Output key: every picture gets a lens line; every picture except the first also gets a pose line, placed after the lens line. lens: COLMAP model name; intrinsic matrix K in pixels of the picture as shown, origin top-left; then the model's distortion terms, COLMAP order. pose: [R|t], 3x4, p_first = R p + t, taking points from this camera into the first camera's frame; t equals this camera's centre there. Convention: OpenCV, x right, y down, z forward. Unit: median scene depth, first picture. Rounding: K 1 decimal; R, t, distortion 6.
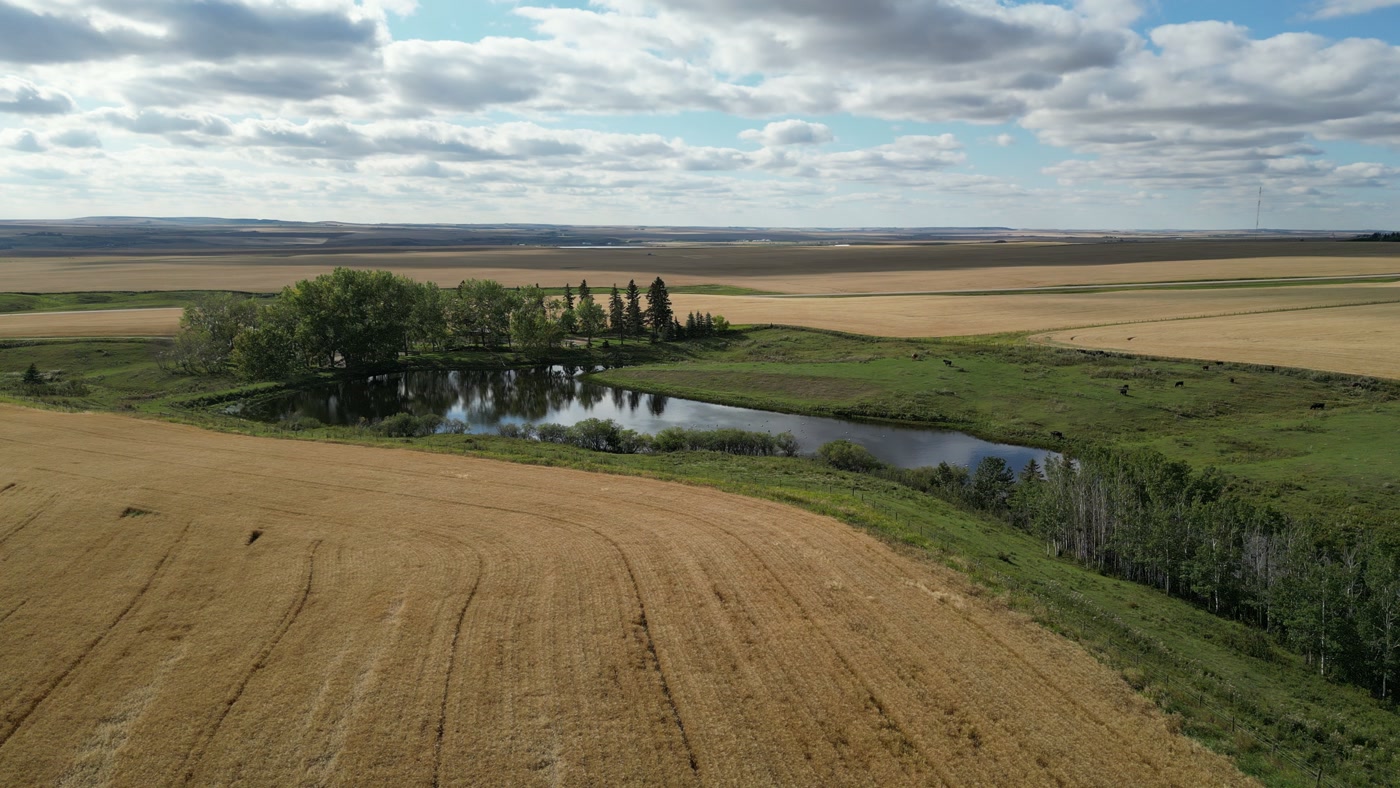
lens RADIAL K [[1026.5, 0, 700.0], [0, 1026.5, 394.0], [0, 0, 1]] dist [0.066247, -0.058882]
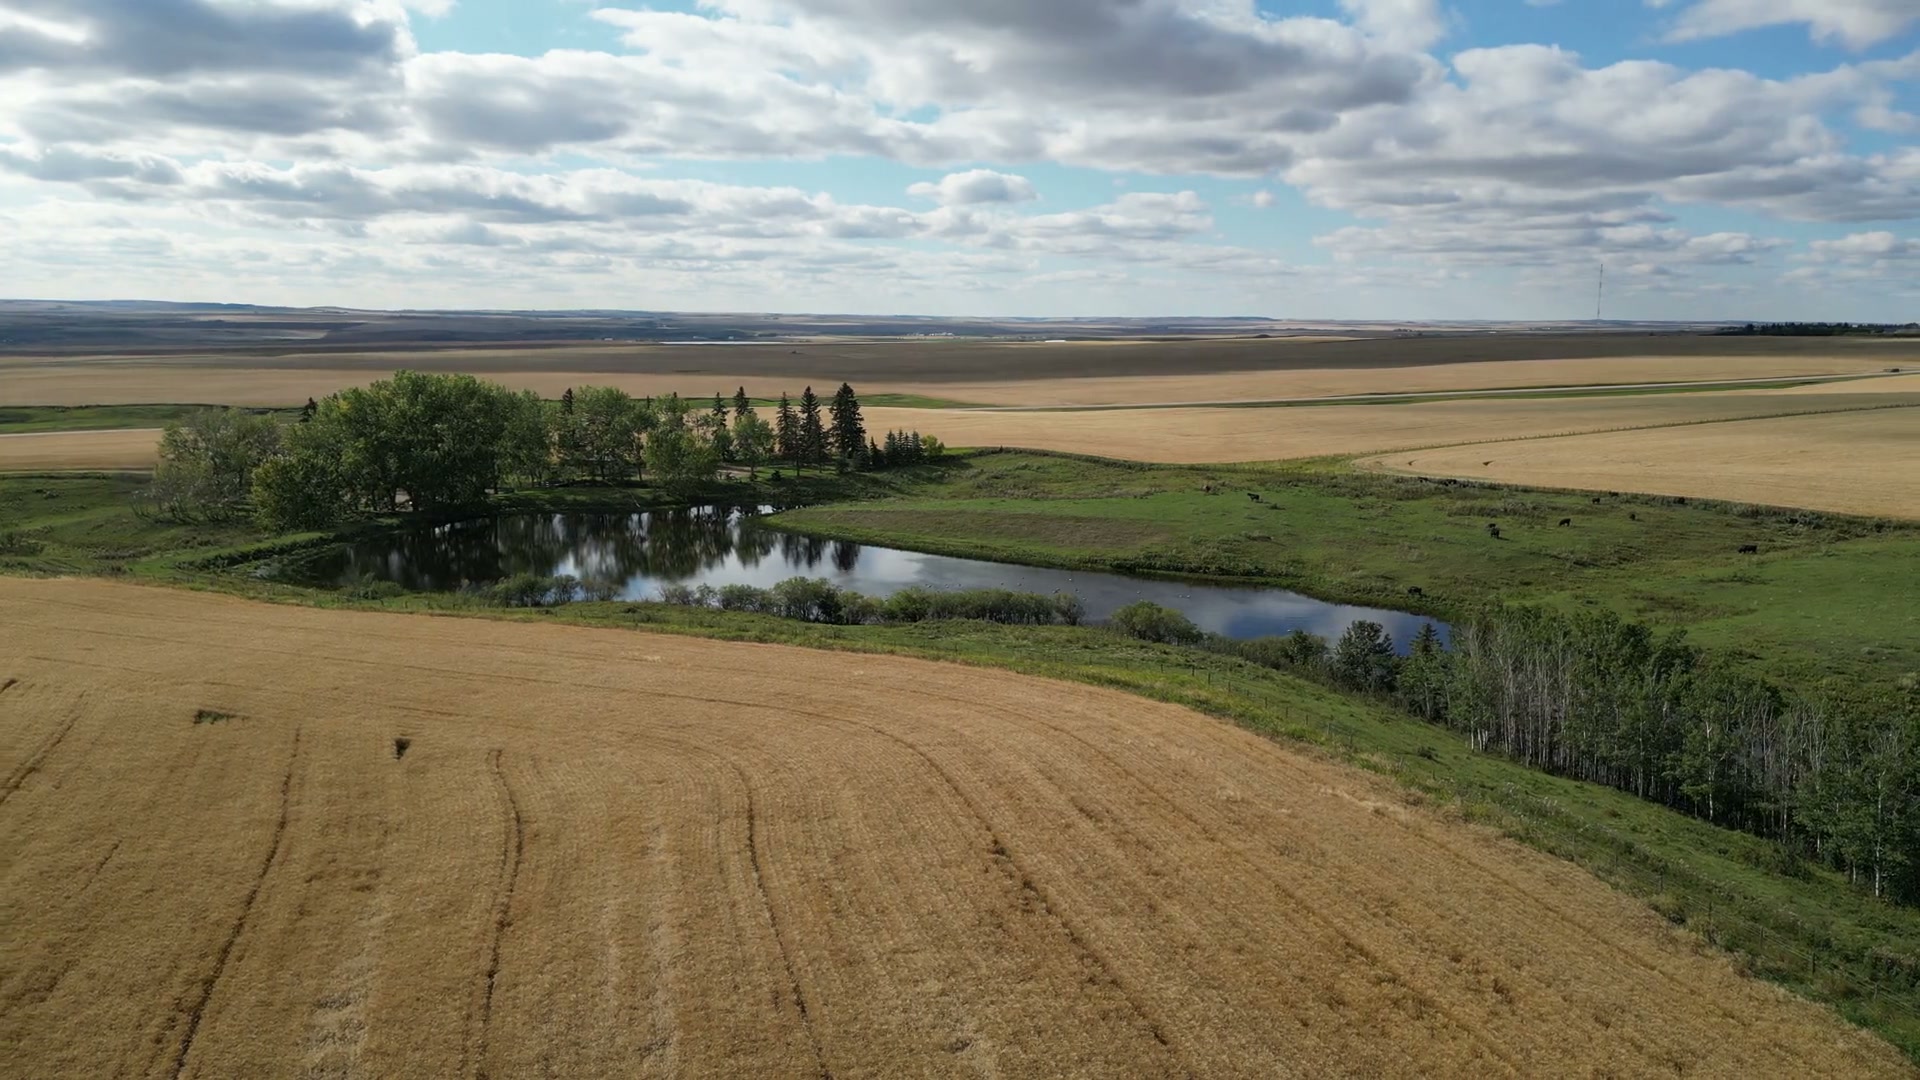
lens RADIAL K [[1407.8, 0, 960.0], [0, 1407.8, 540.0], [0, 0, 1]] dist [0.066247, -0.058882]
pose [[0.997322, -0.010619, 0.072360, -0.039974], [0.010848, 0.999937, -0.002775, 0.000987], [-0.072326, 0.003552, 0.997375, 0.000610]]
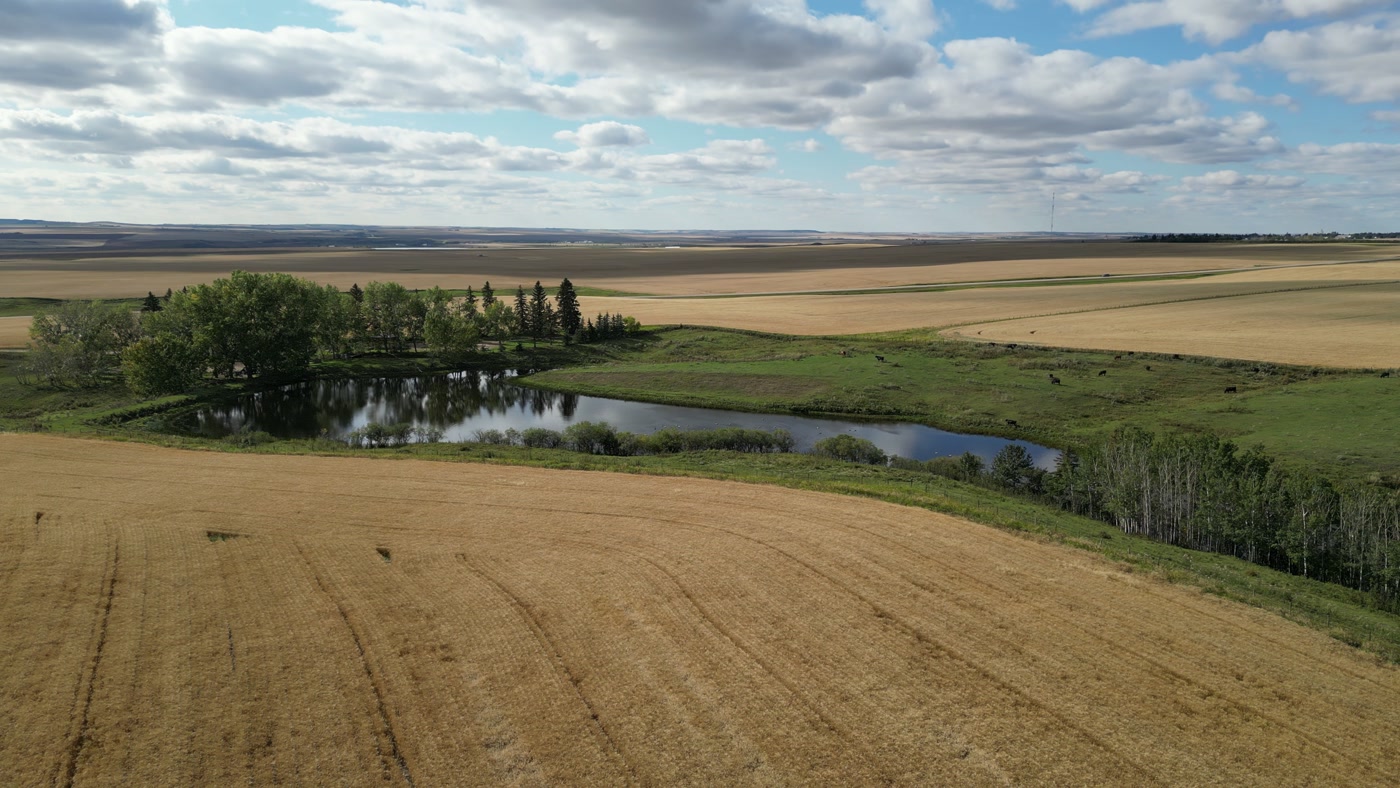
lens RADIAL K [[1026.5, 0, 700.0], [0, 1026.5, 394.0], [0, 0, 1]] dist [0.066247, -0.058882]
pose [[0.985000, -0.027692, 0.170317, -0.103497], [0.027913, 0.999610, 0.001098, -0.000529], [-0.170281, 0.003672, 0.985389, 0.007211]]
